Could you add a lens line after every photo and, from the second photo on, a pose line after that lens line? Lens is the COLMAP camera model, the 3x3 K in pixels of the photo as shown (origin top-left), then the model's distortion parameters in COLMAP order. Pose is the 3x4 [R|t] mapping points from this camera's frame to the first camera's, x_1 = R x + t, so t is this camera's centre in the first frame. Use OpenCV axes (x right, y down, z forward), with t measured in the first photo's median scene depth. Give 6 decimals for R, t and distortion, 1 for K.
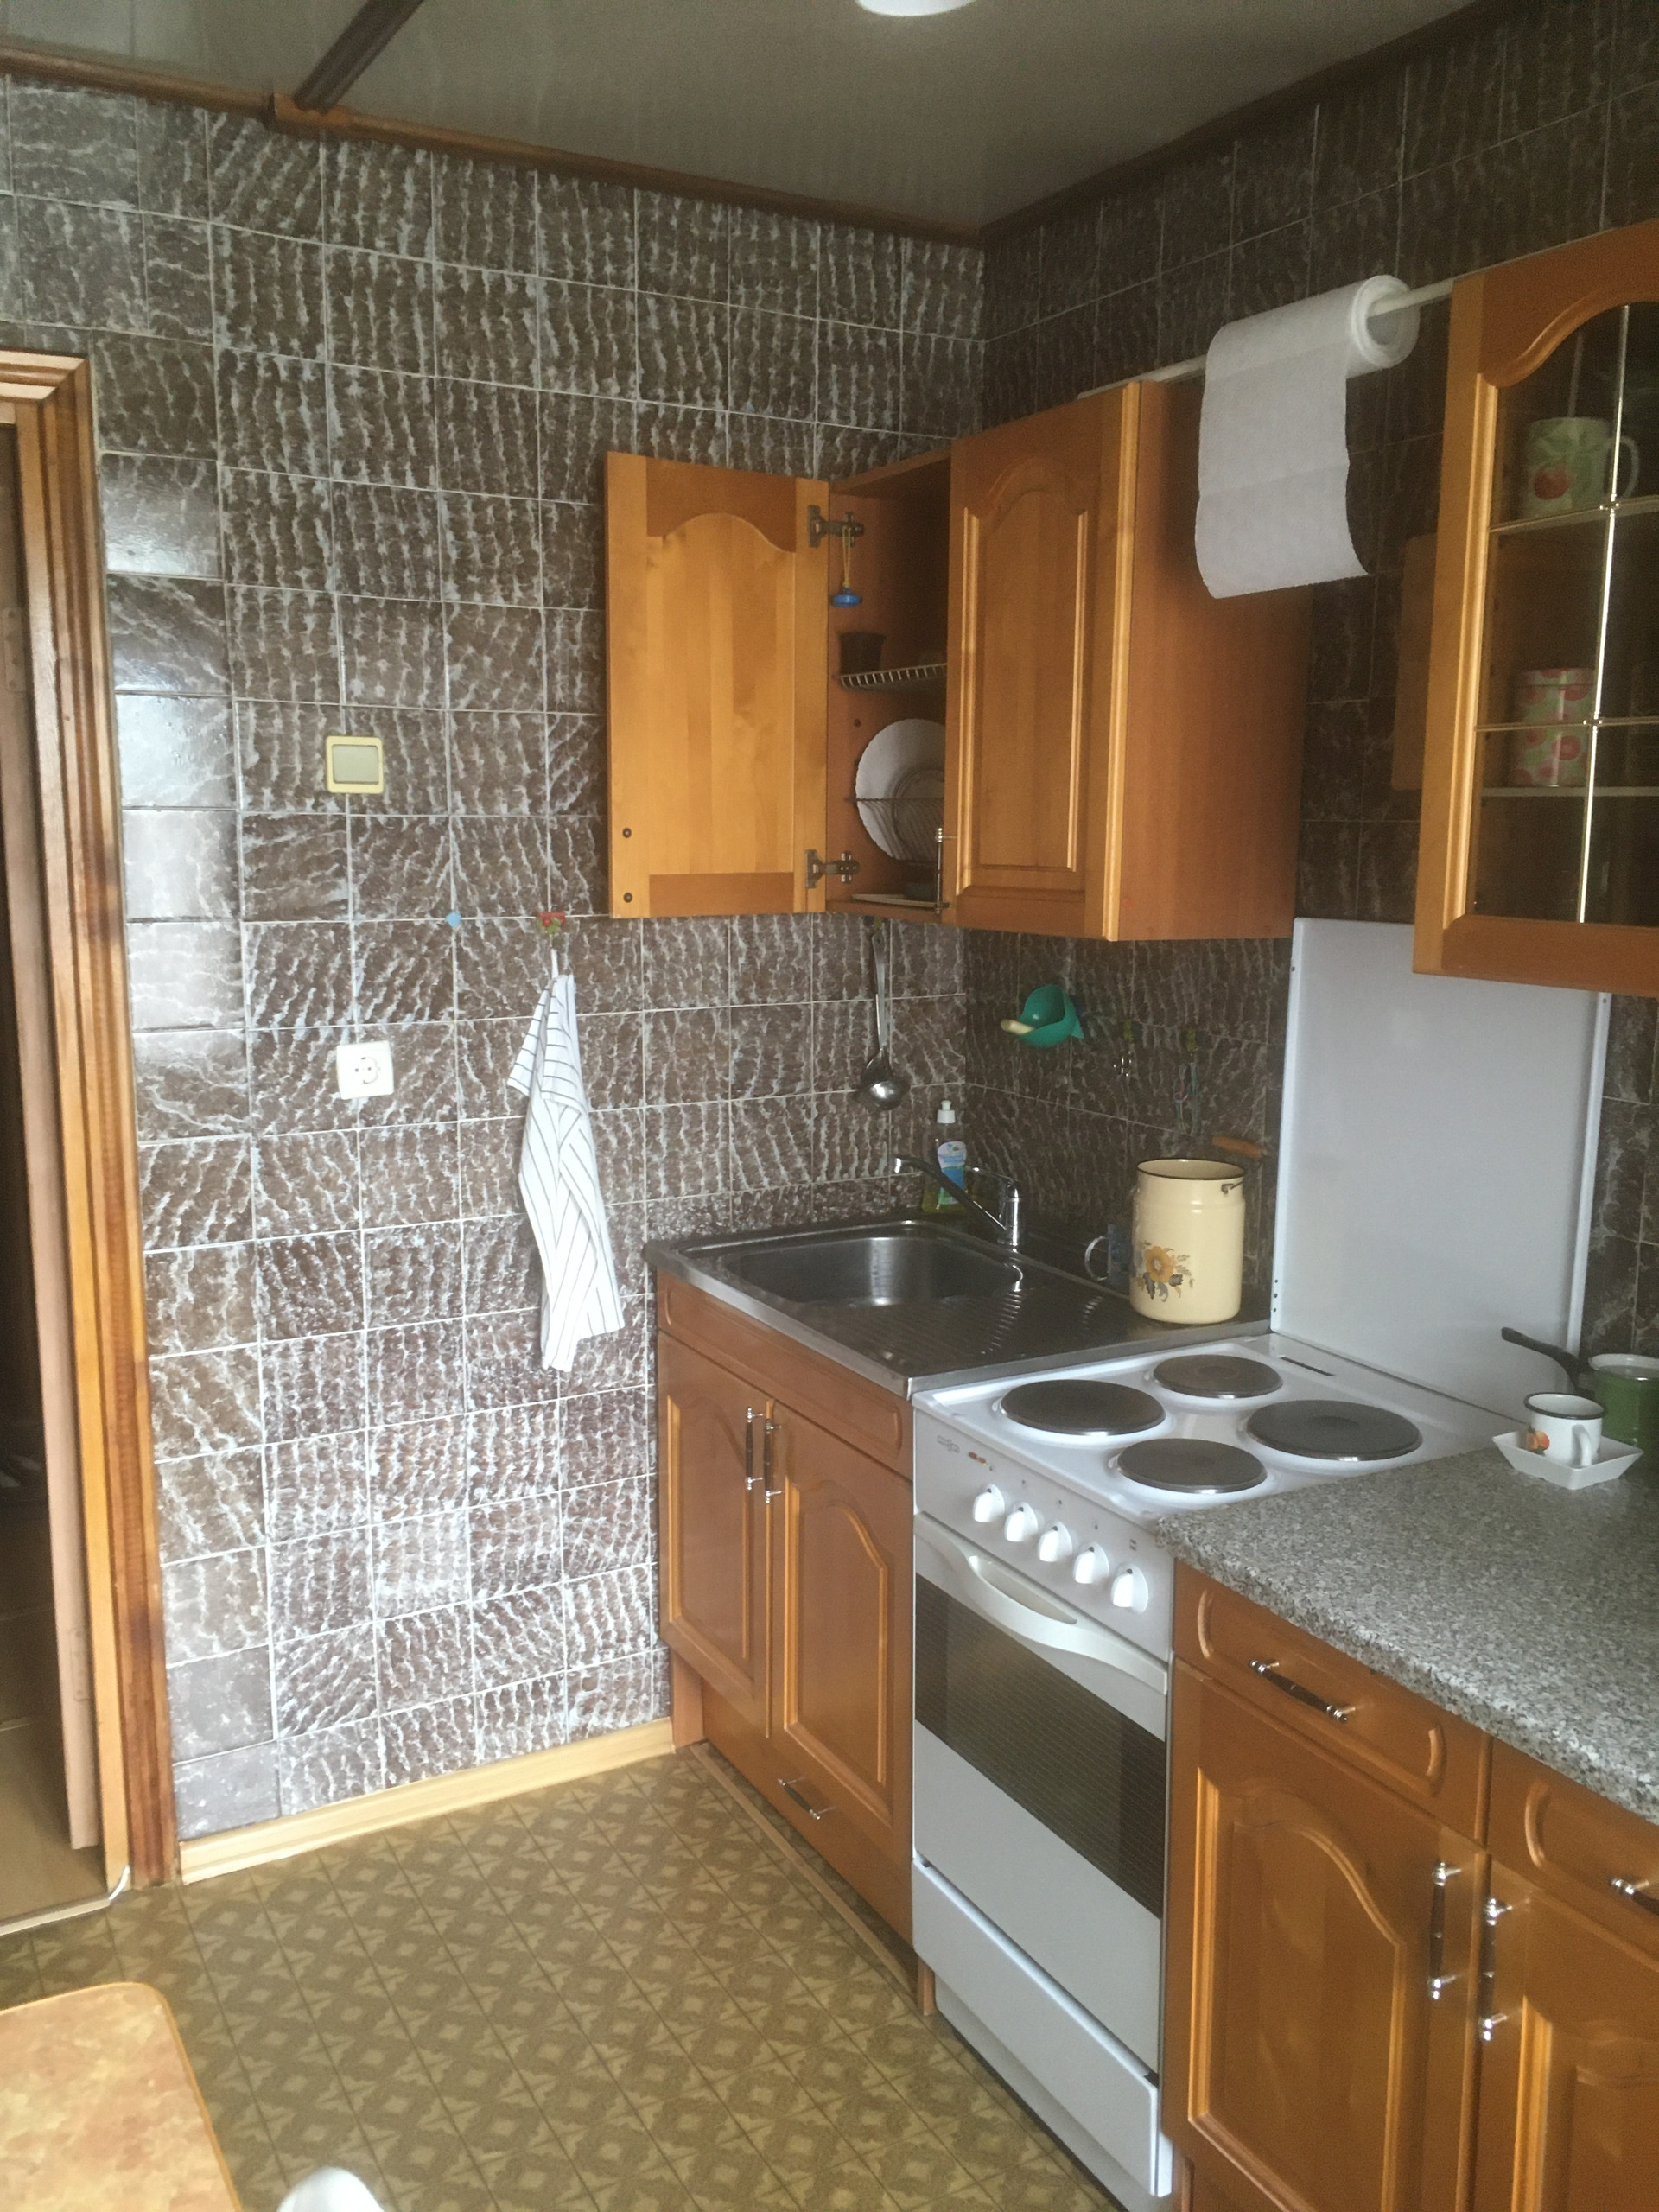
lens RADIAL K [[1858.4, 0, 828.0], [0, 1858.4, 1113.2], [0, 0, 1]] dist [0.002506, -0.004831]
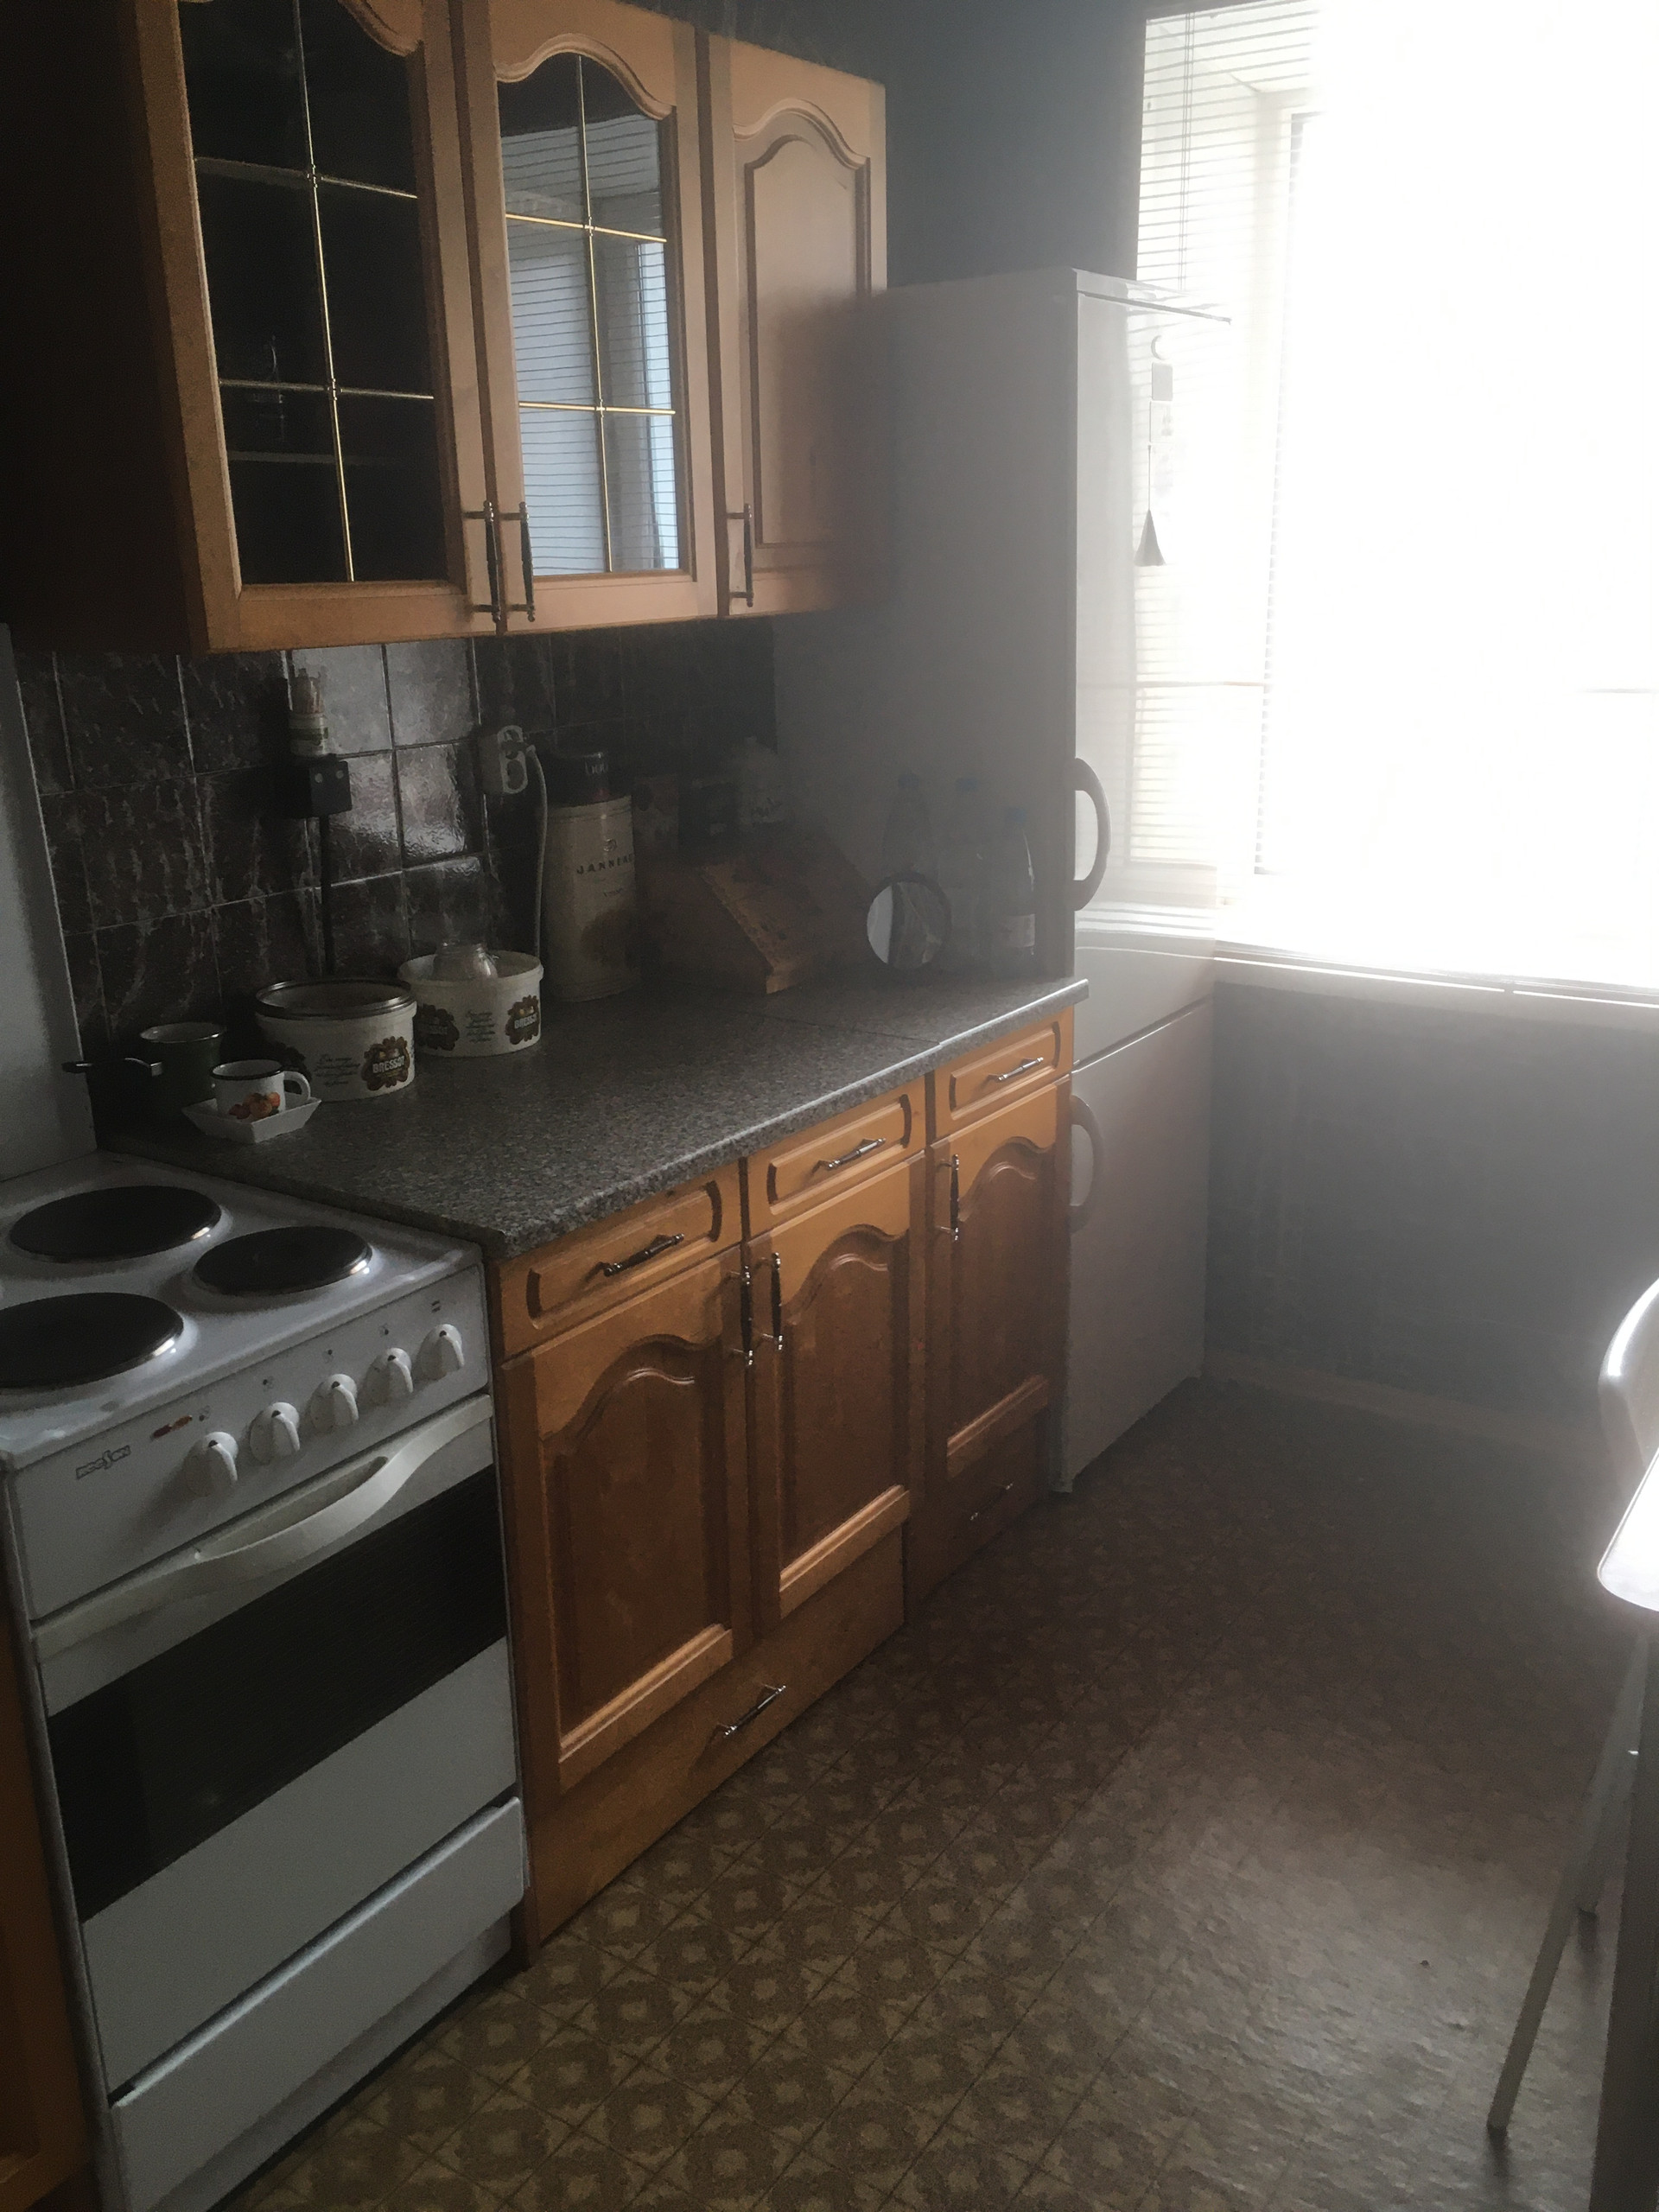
lens RADIAL K [[1858.4, 0, 830.8], [0, 1858.4, 1097.3], [0, 0, 1]] dist [0.002506, -0.004831]
pose [[-0.443145, -0.262460, 0.857168, -0.644638], [0.160219, 0.917597, 0.363794, -0.154520], [-0.882016, 0.298549, -0.364578, 1.080071]]
